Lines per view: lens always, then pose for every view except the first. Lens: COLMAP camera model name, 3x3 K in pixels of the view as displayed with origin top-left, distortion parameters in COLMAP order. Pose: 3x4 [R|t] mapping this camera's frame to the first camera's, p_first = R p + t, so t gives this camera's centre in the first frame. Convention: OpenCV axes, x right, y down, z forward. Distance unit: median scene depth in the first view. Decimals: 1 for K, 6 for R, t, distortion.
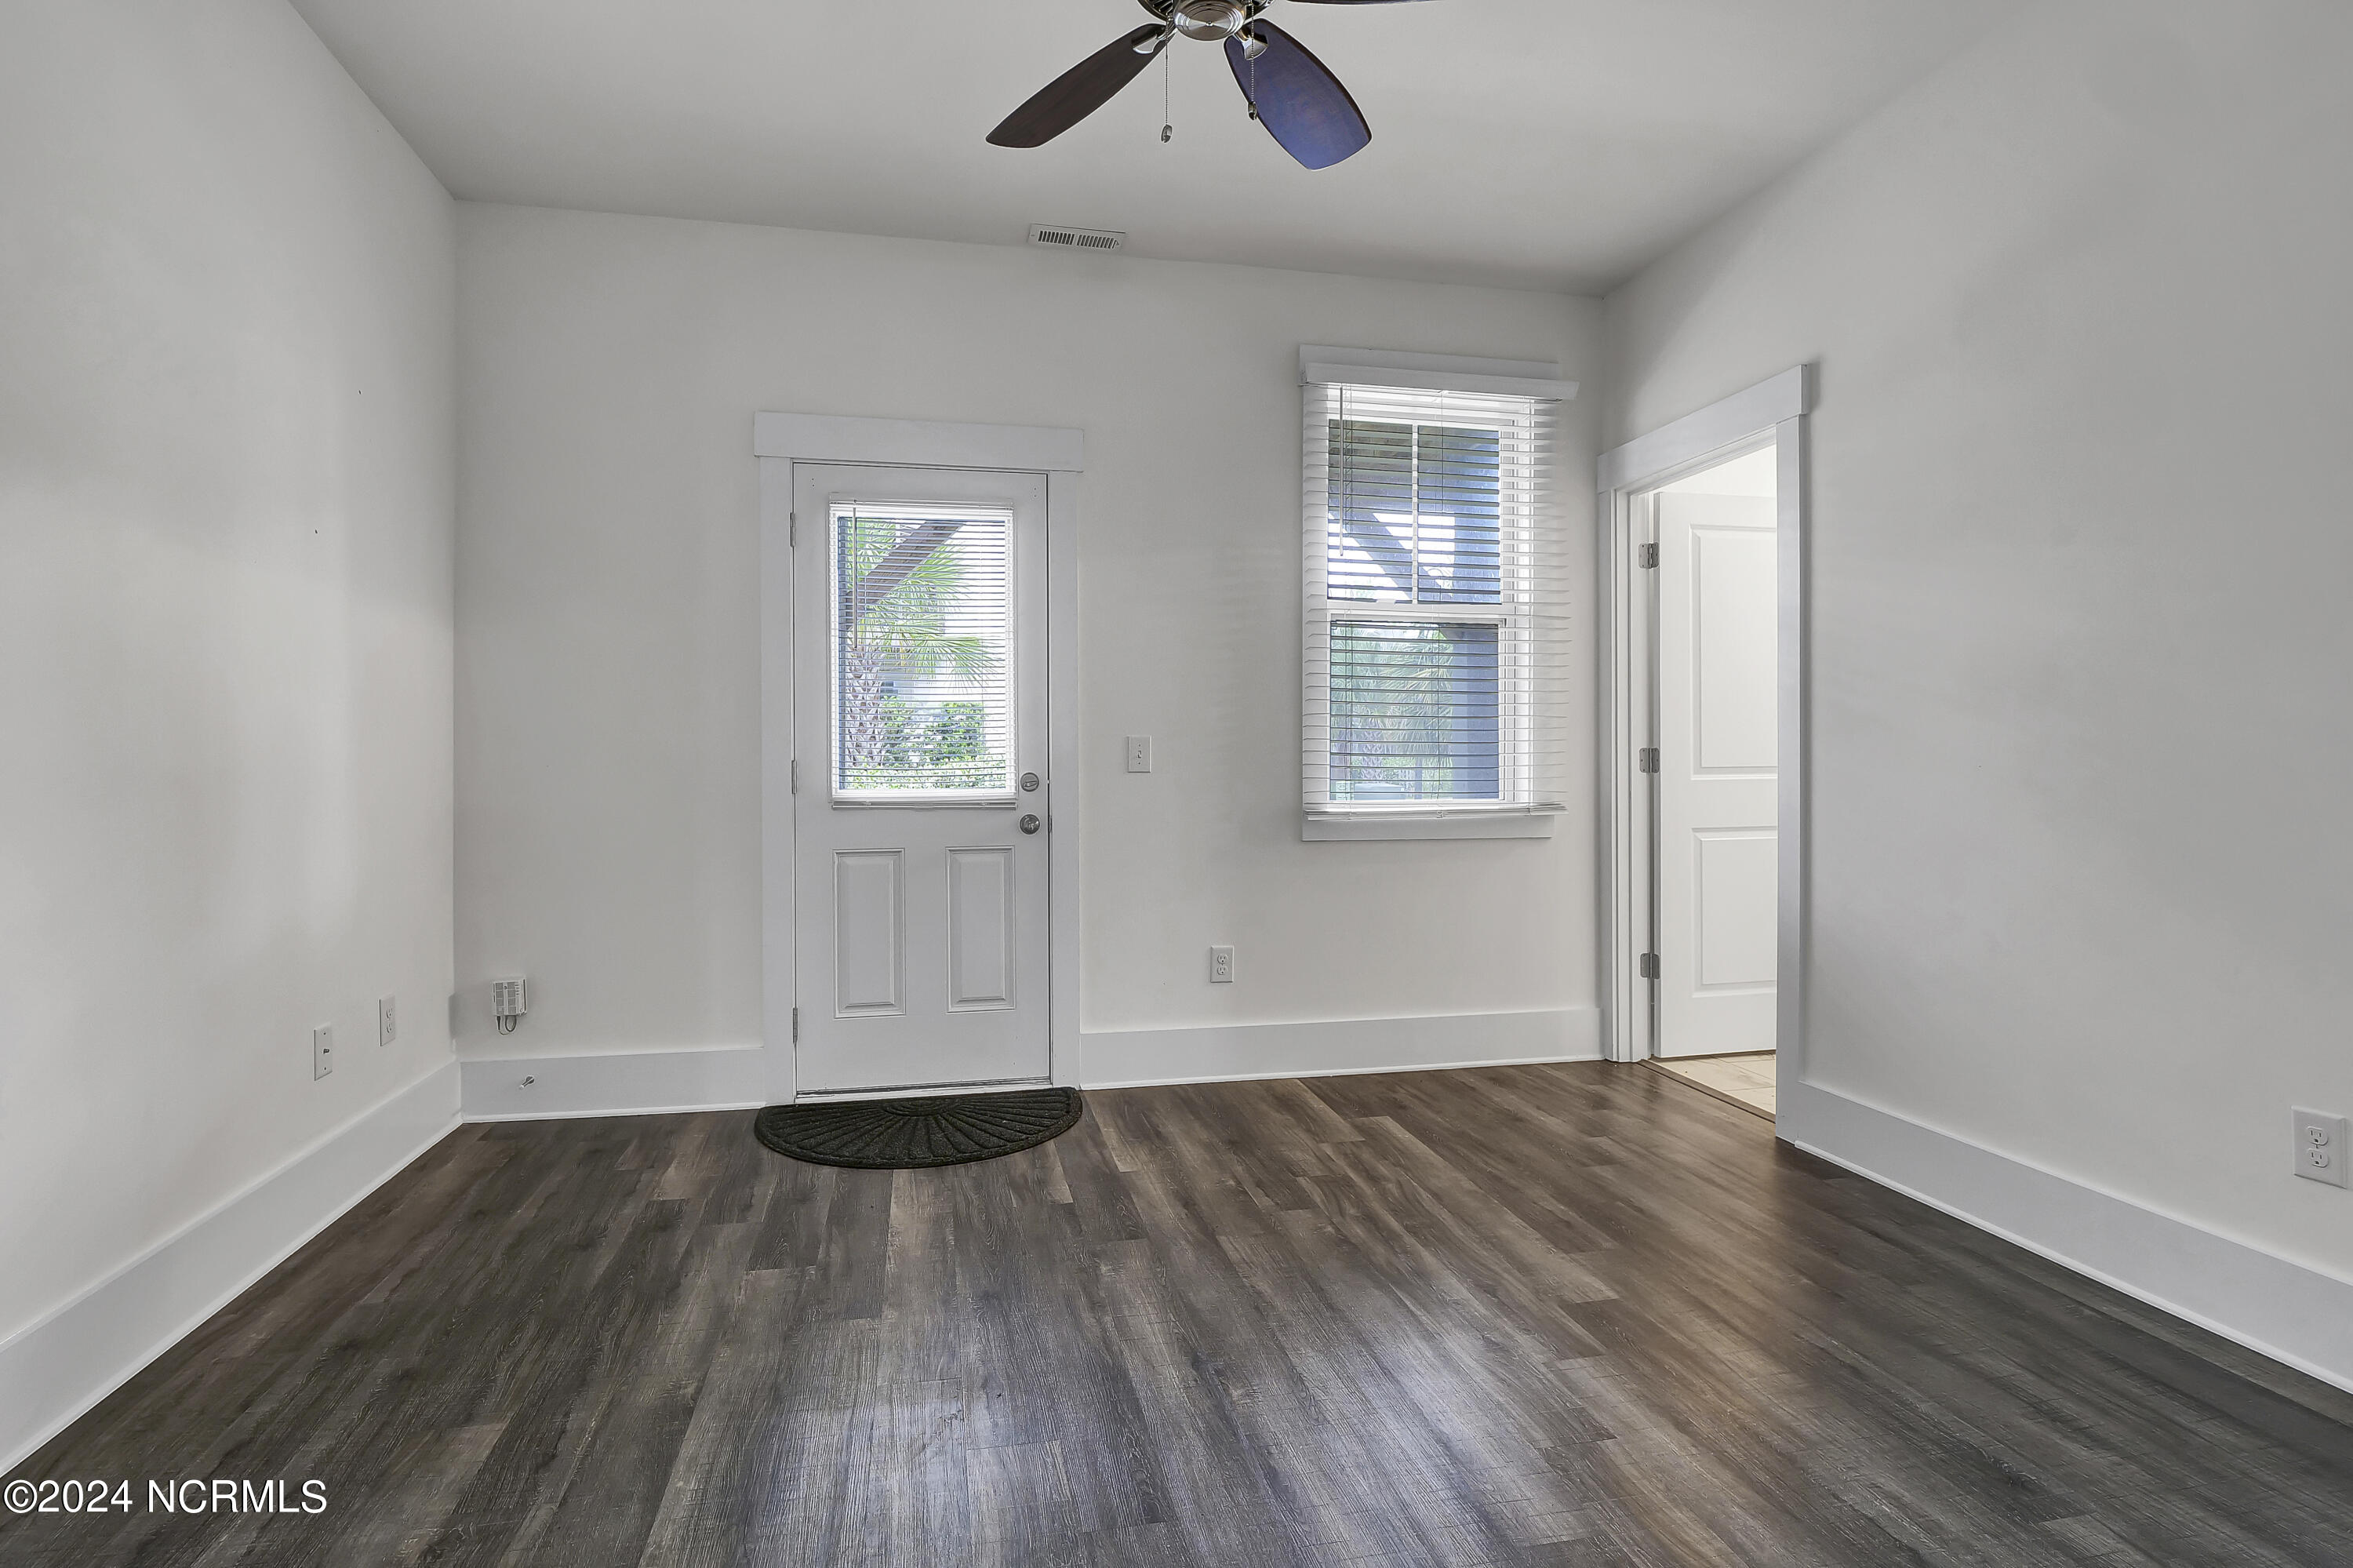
lens RADIAL K [[1124.6, 0, 1171.0], [0, 1124.6, 769.9], [0, 0, 1]] dist [-0.015684, 0.001141]
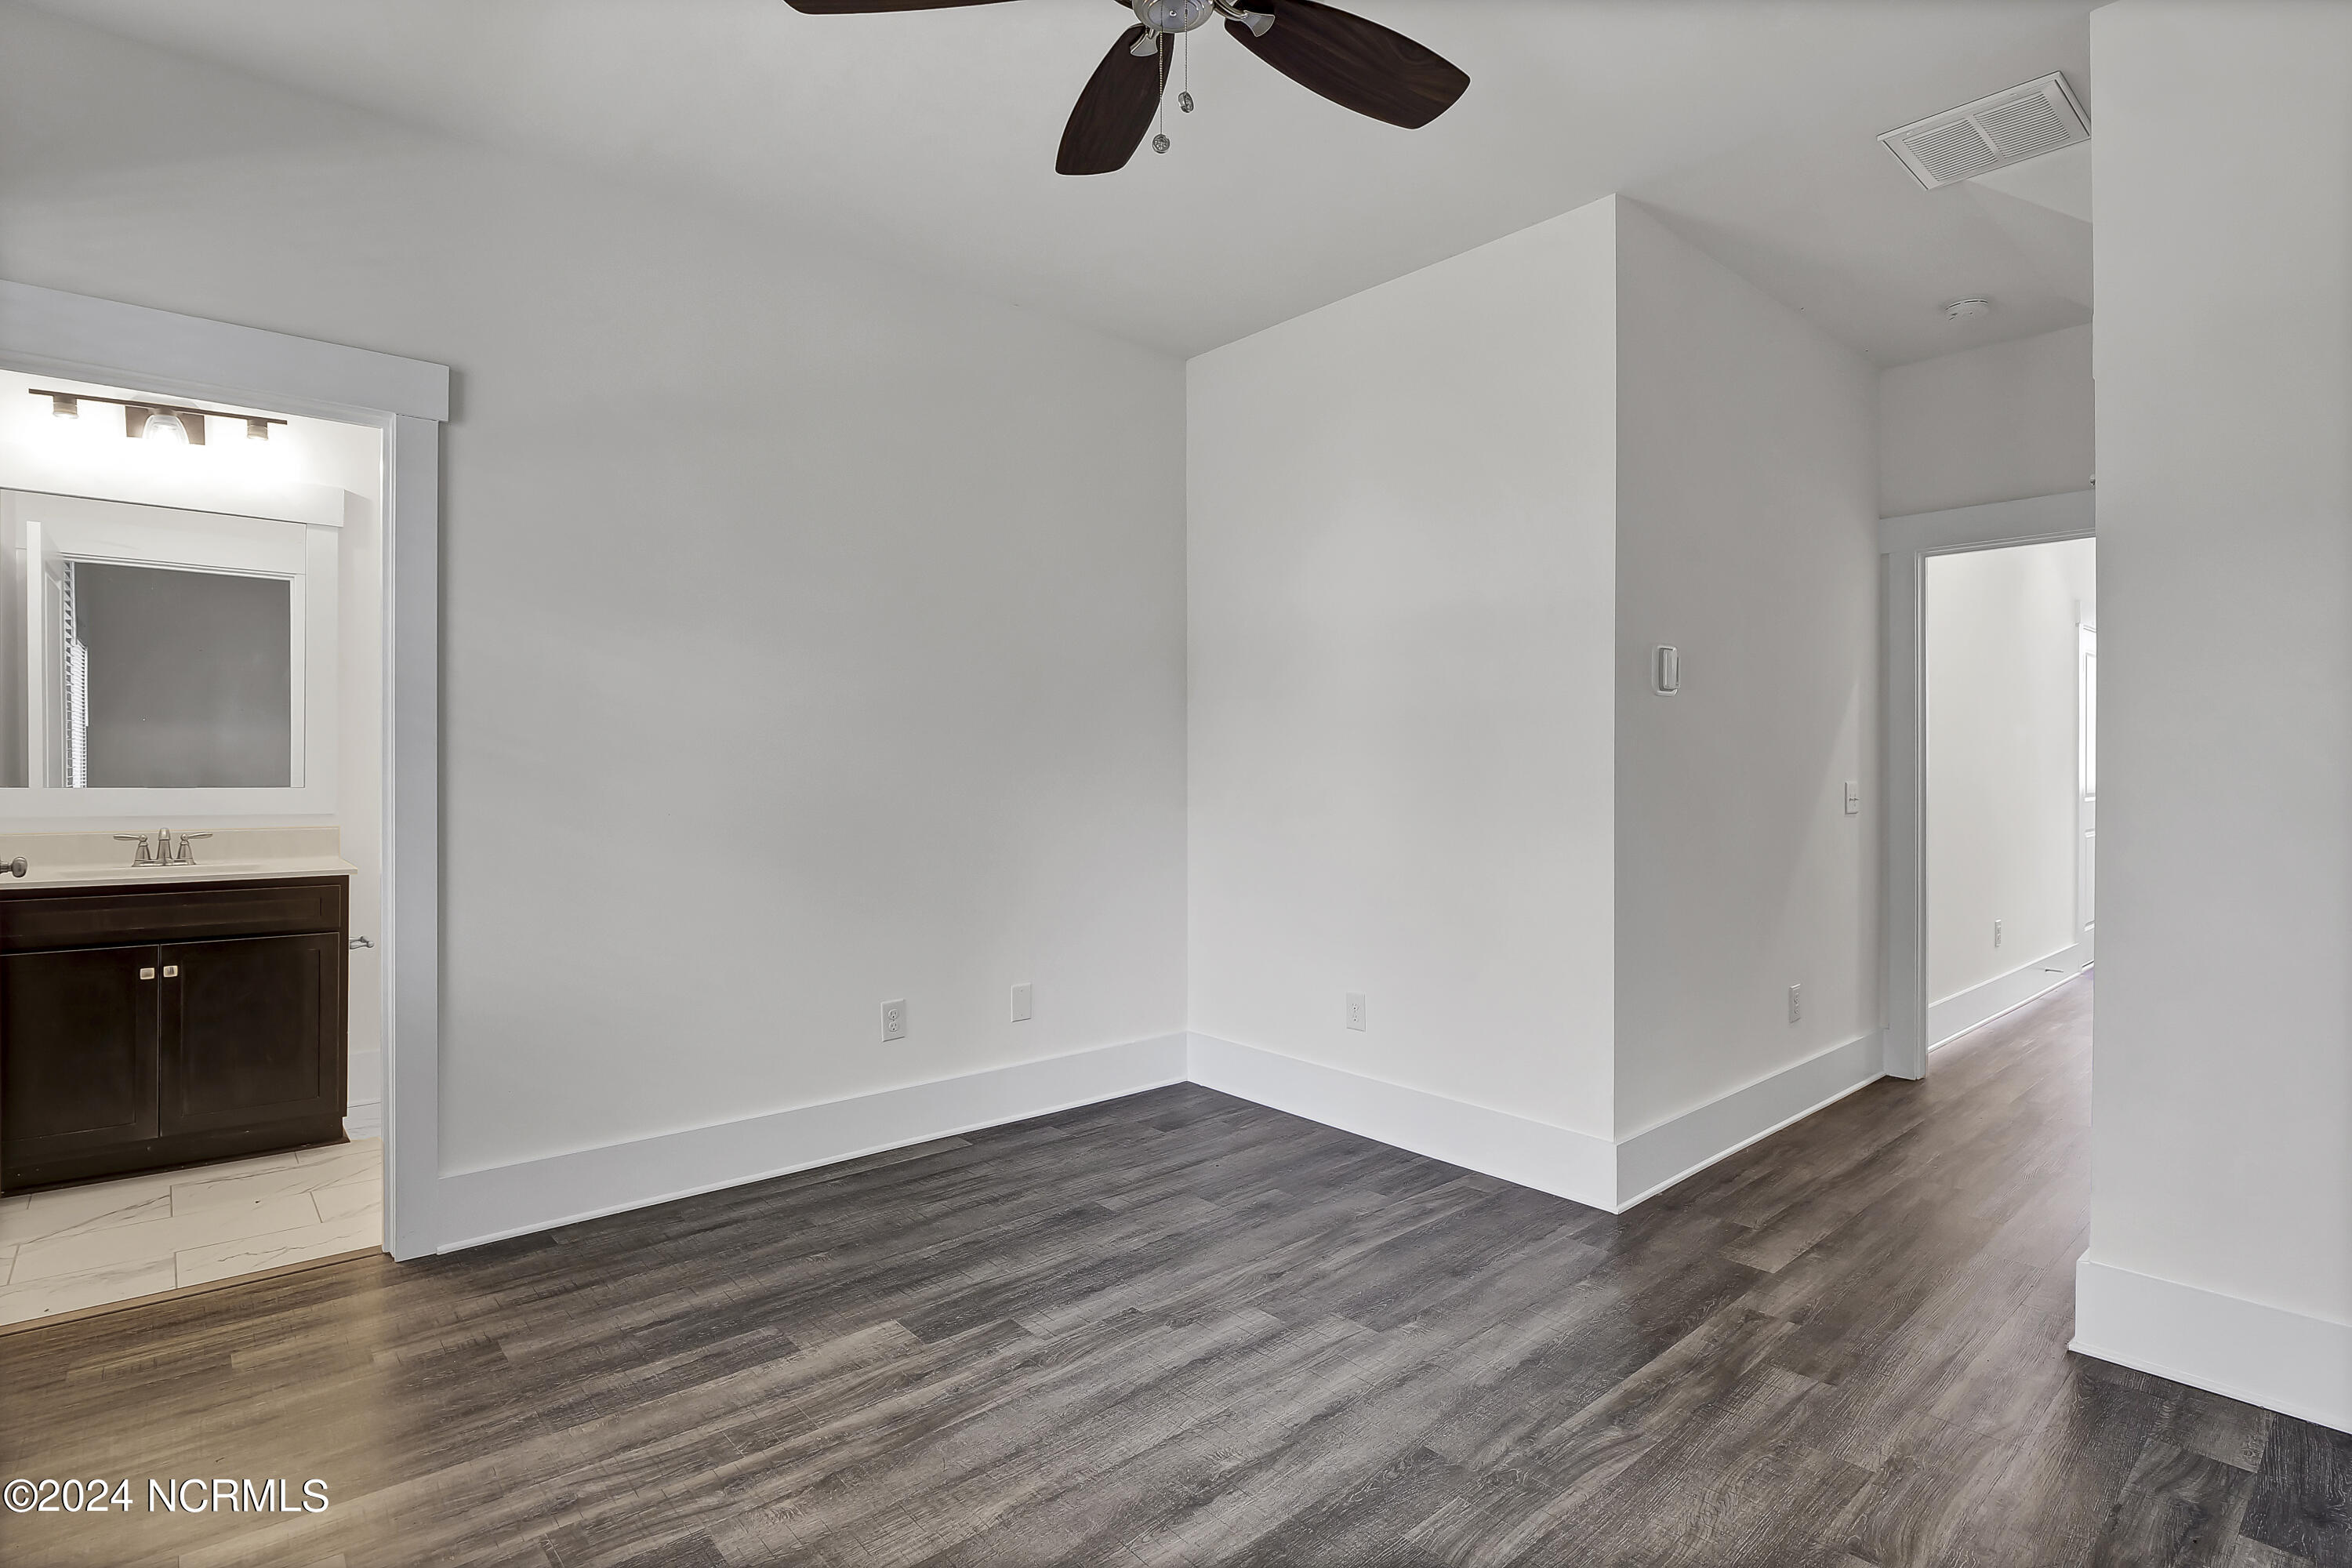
lens RADIAL K [[1124.1, 0, 1170.5], [0, 1124.1, 769.9], [0, 0, 1]] dist [-0.015684, 0.001141]
pose [[-0.469876, -0.006223, 0.882711, -0.641204], [0.002682, 0.999960, 0.008478, -0.065992], [-0.882728, 0.006351, -0.469840, 1.200349]]
